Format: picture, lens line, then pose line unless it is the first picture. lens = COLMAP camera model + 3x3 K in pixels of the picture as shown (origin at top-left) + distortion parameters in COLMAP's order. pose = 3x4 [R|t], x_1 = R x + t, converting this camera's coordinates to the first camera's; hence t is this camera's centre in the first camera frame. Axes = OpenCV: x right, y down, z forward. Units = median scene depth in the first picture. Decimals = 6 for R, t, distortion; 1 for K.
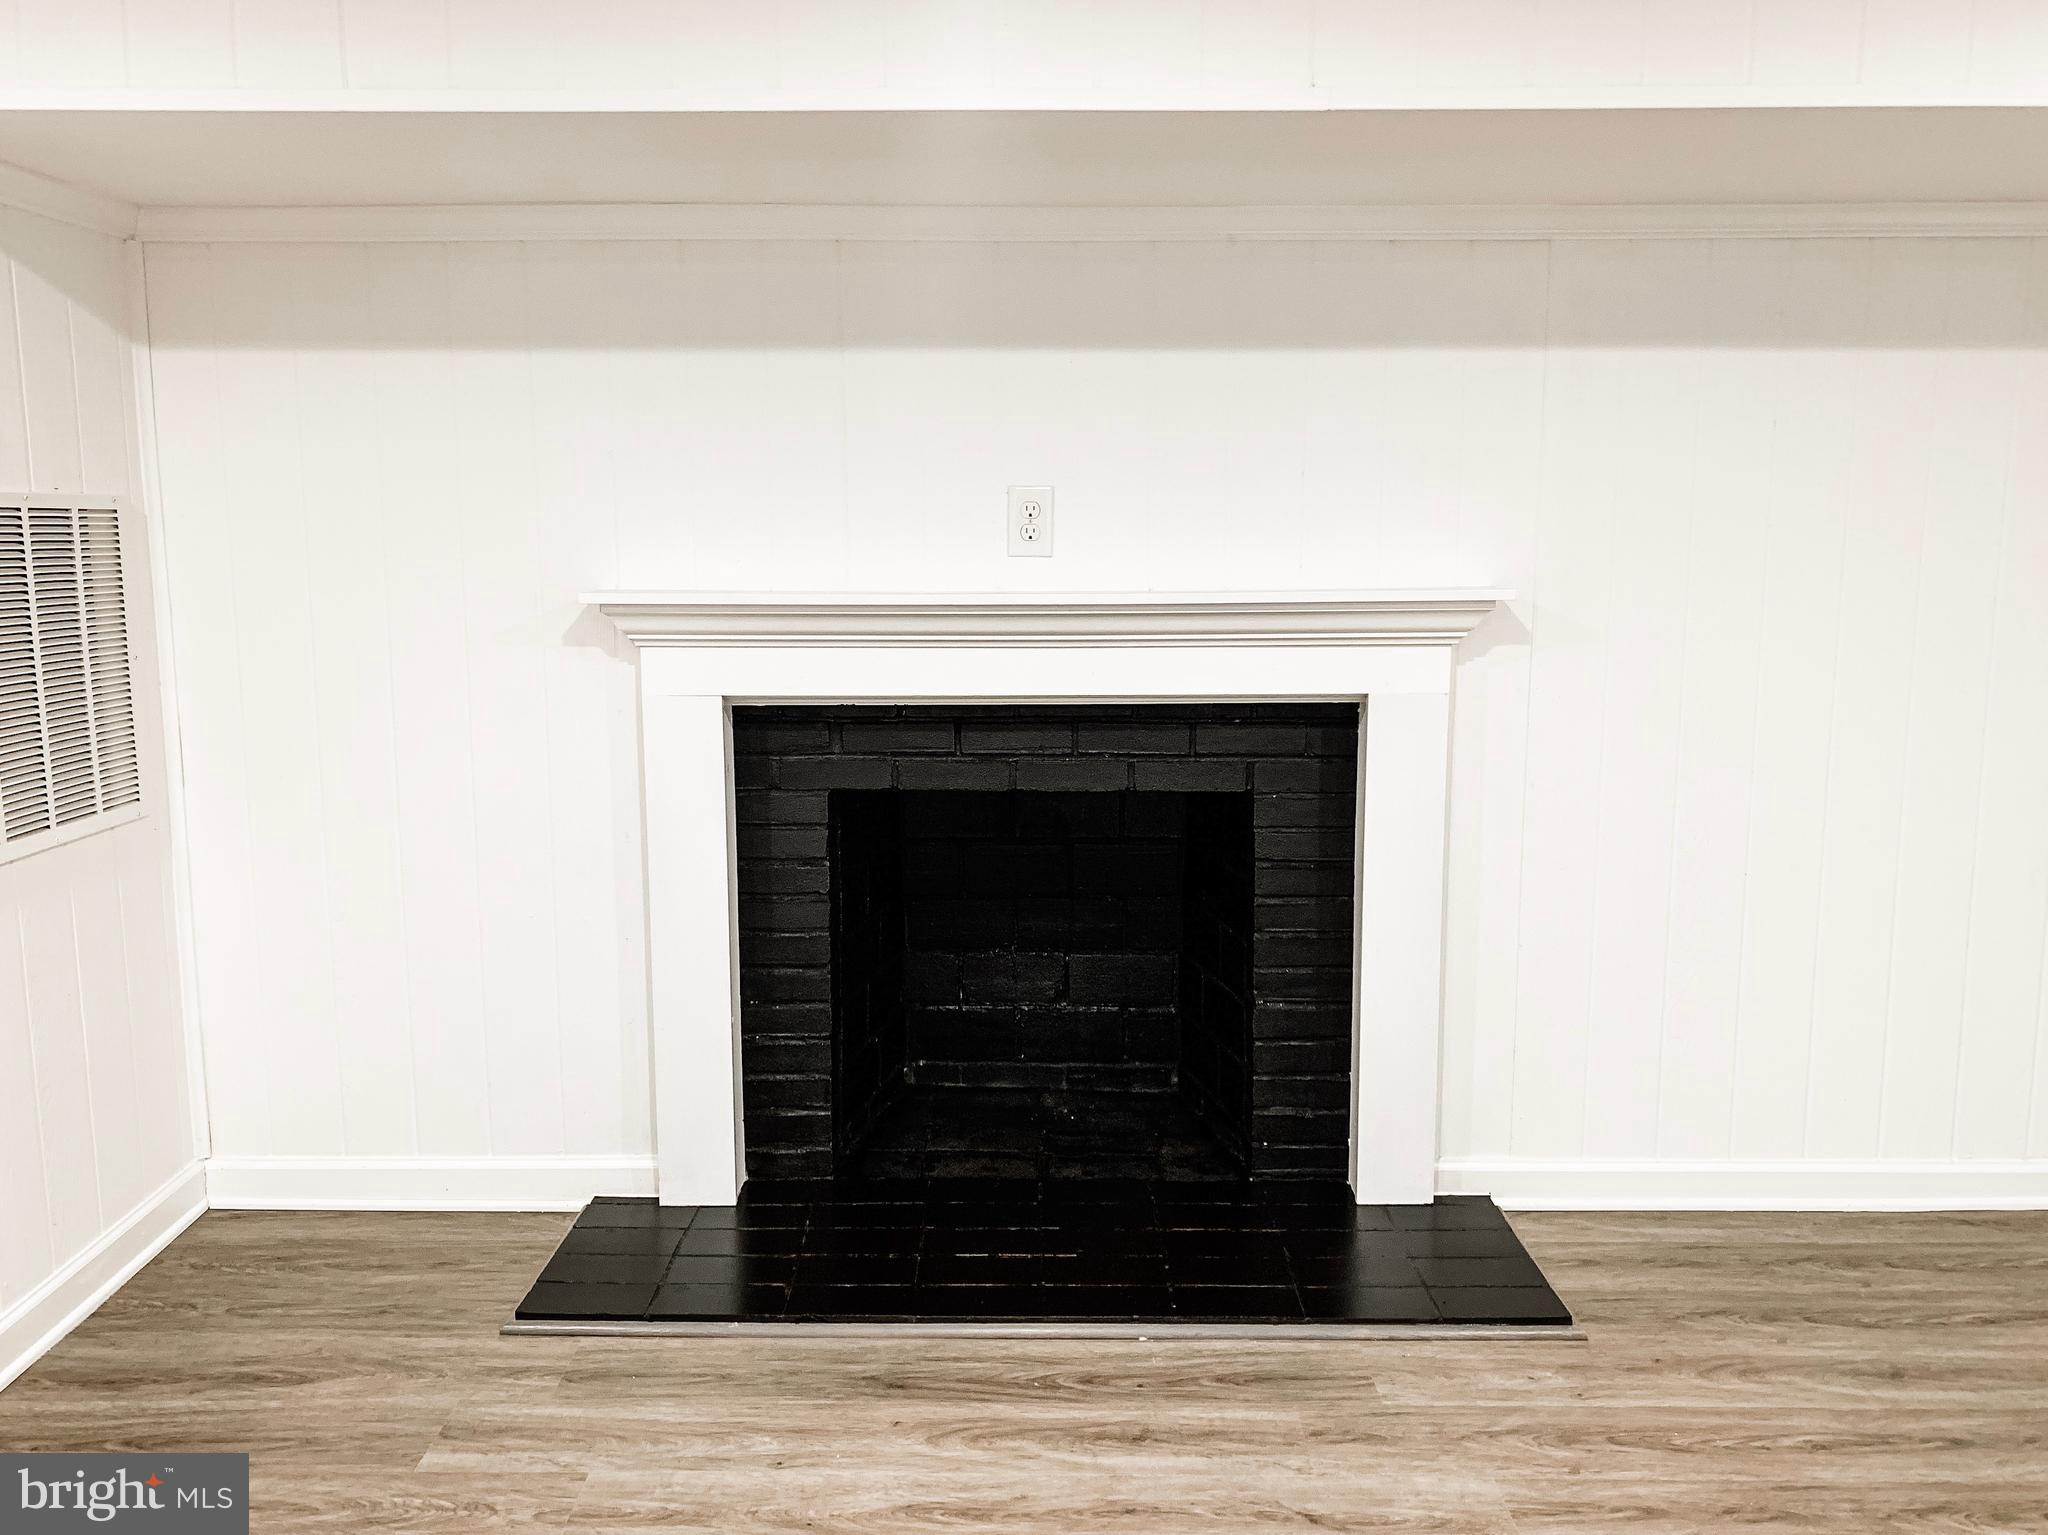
lens RADIAL K [[1581.0, 0, 1024.0], [0, 1581.0, 767.5], [0, 0, 1]] dist [-0.054244, 0.114539]
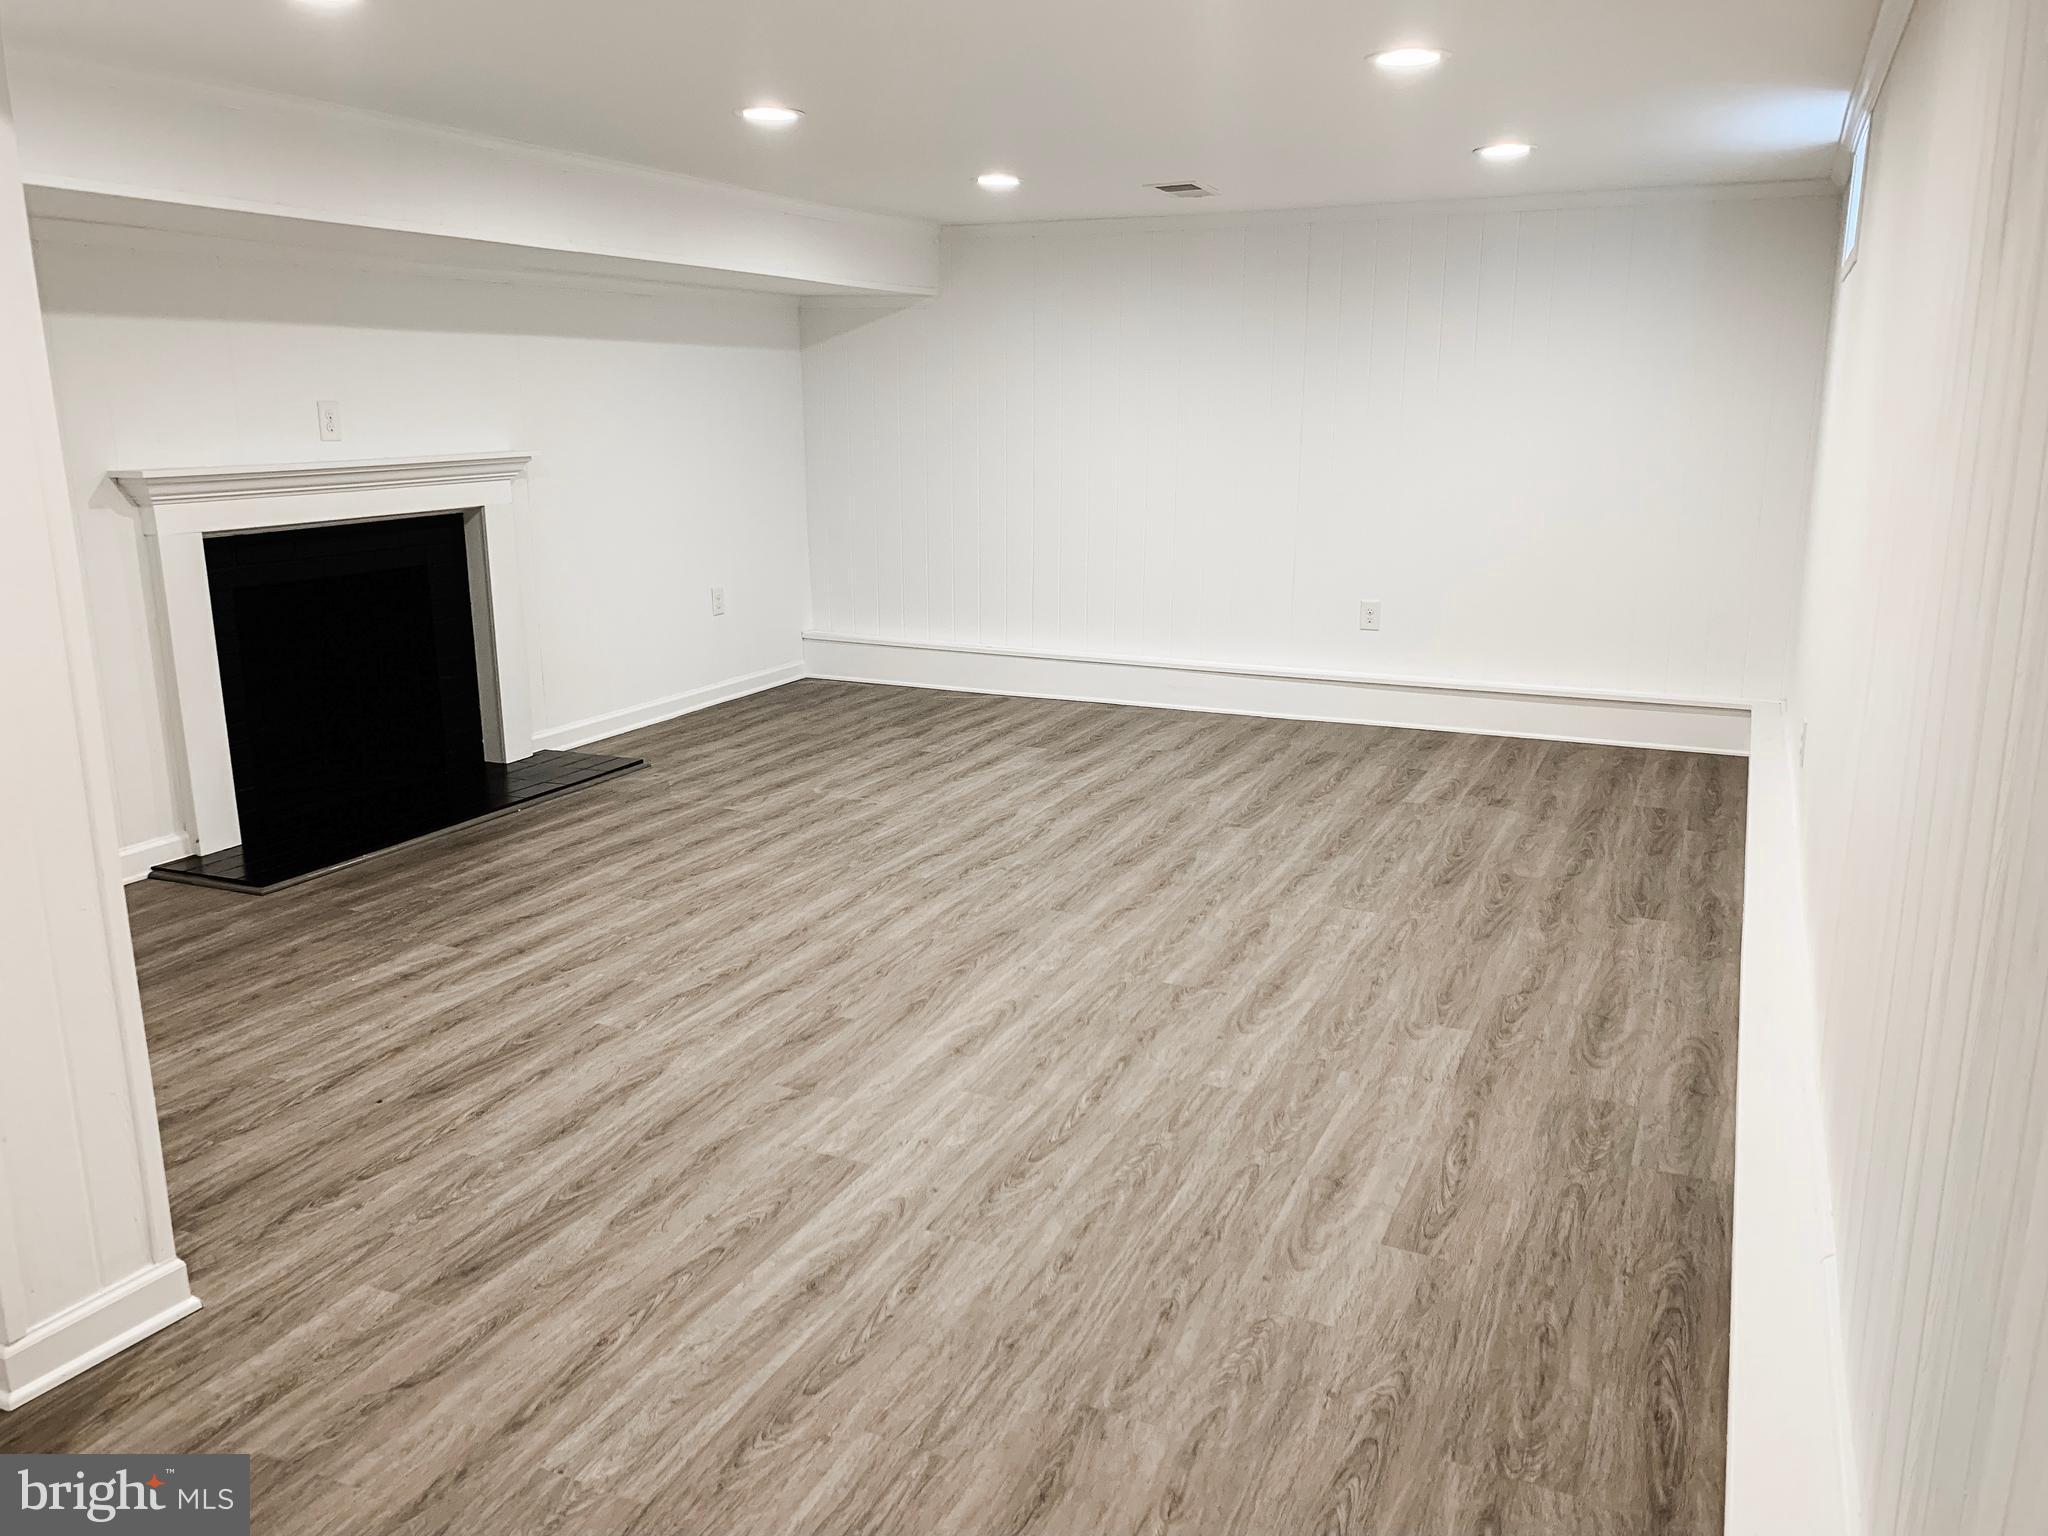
lens RADIAL K [[1581.0, 0, 1024.0], [0, 1581.0, 768.0], [0, 0, 1]] dist [-0.054244, 0.114539]
pose [[0.420693, -0.214876, 0.881389, -1.337736], [0.143599, 0.975069, 0.169174, 0.040974], [-0.895766, 0.055396, 0.441061, -0.491173]]
